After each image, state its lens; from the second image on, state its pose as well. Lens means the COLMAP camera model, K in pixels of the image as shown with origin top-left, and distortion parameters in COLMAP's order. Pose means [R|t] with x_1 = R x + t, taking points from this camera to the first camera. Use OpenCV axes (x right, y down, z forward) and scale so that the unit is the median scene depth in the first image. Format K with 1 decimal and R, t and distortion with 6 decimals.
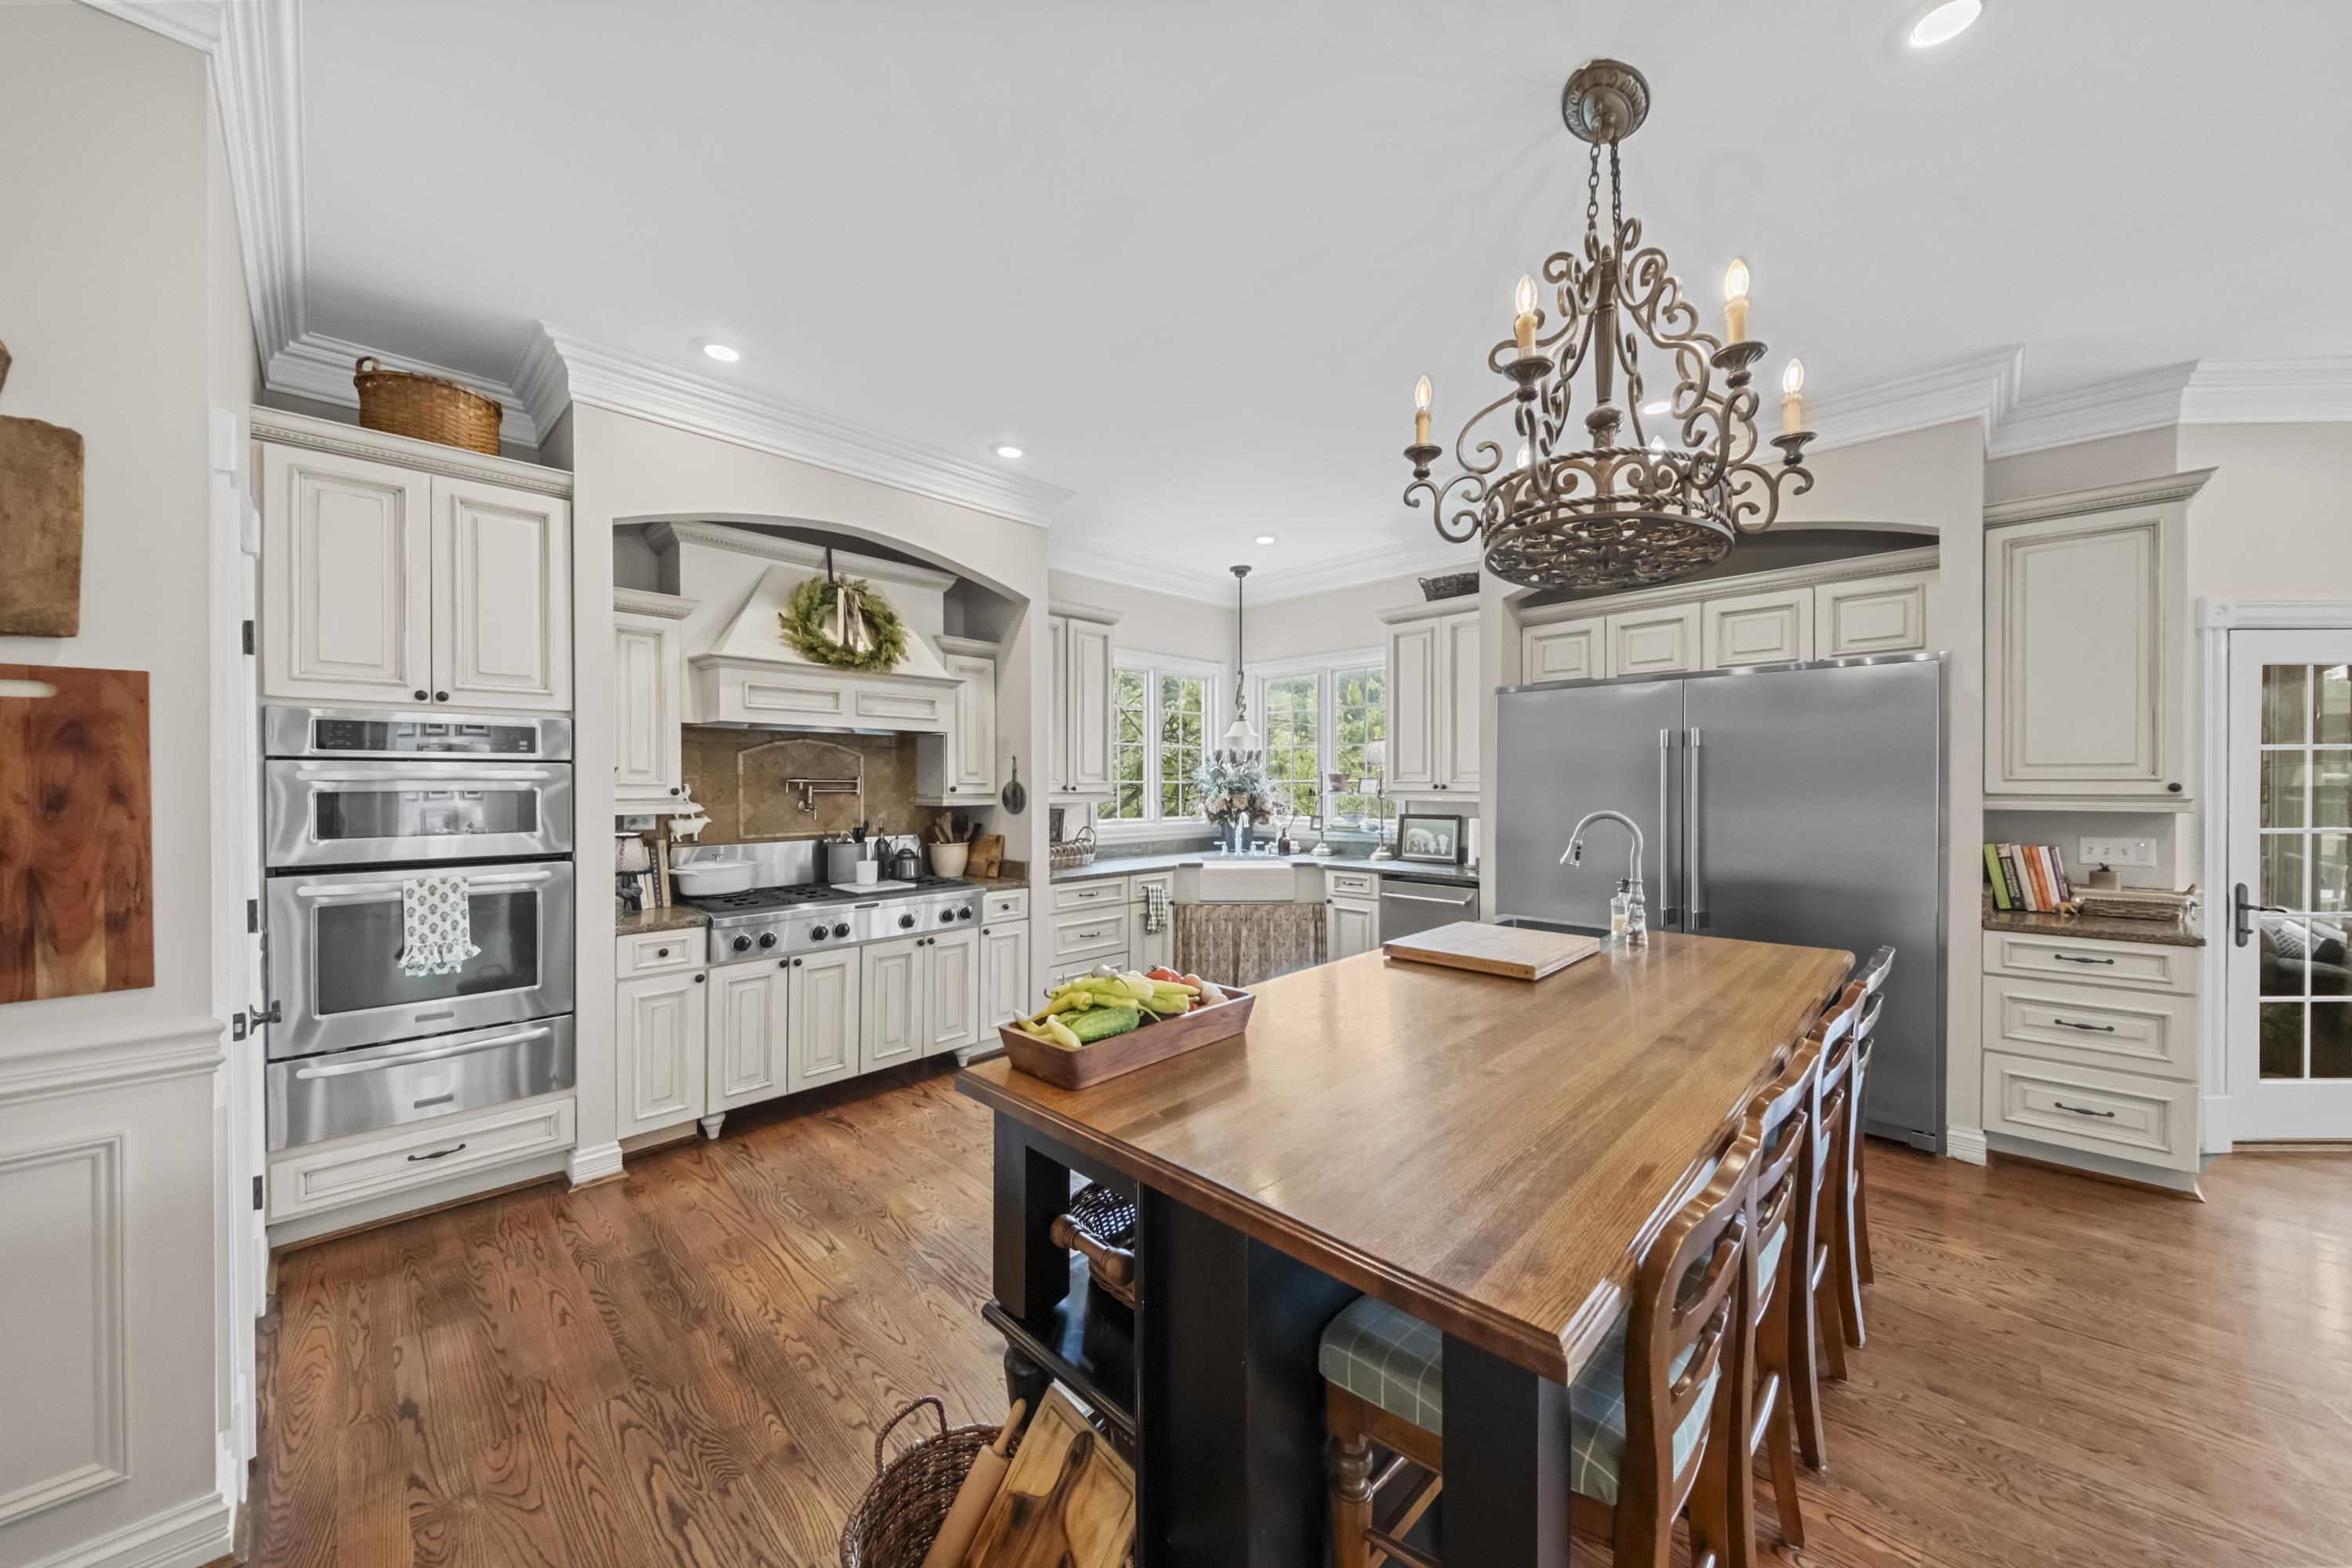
lens RADIAL K [[802.3, 0, 1163.9], [0, 802.3, 789.0], [0, 0, 1]] dist [-0.000149, -0.000386]
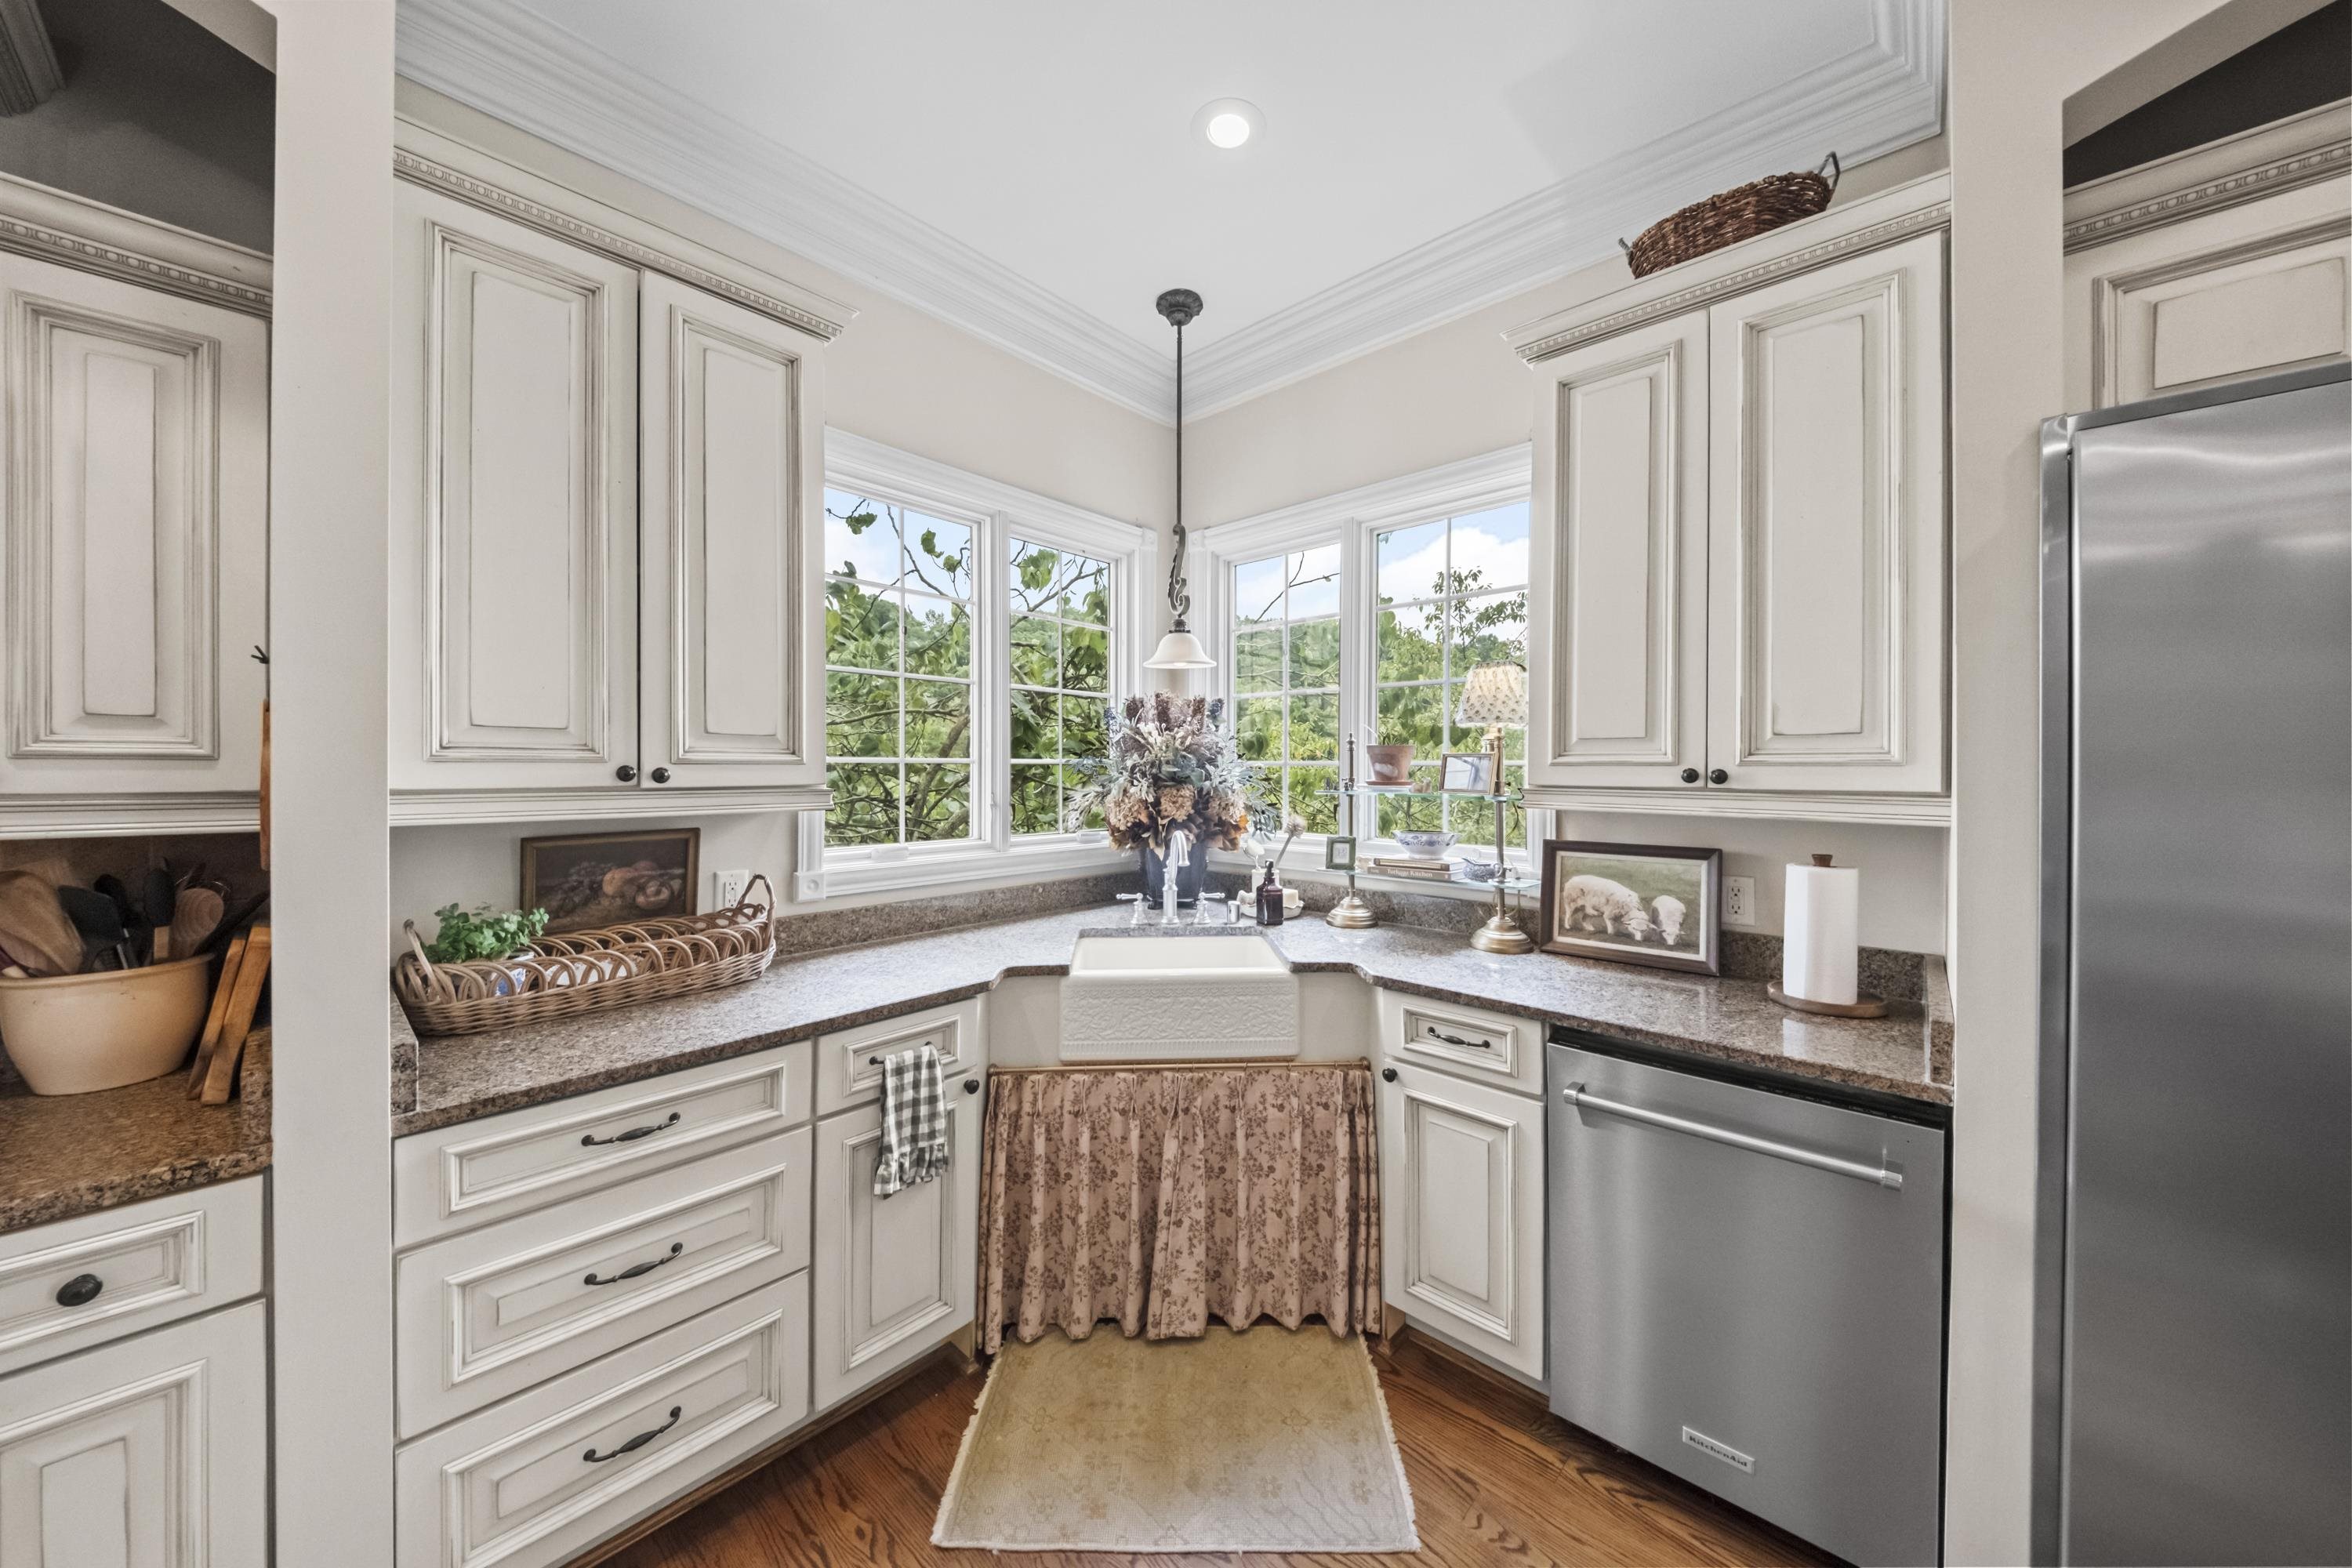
lens RADIAL K [[802.3, 0, 1181.4], [0, 802.3, 771.4], [0, 0, 1]] dist [-0.000149, -0.000386]
pose [[0.998674, 0.005877, 0.051148, 0.078119], [-0.005768, 0.999981, -0.002261, -0.002392], [-0.051161, 0.001963, 0.998689, 0.562563]]
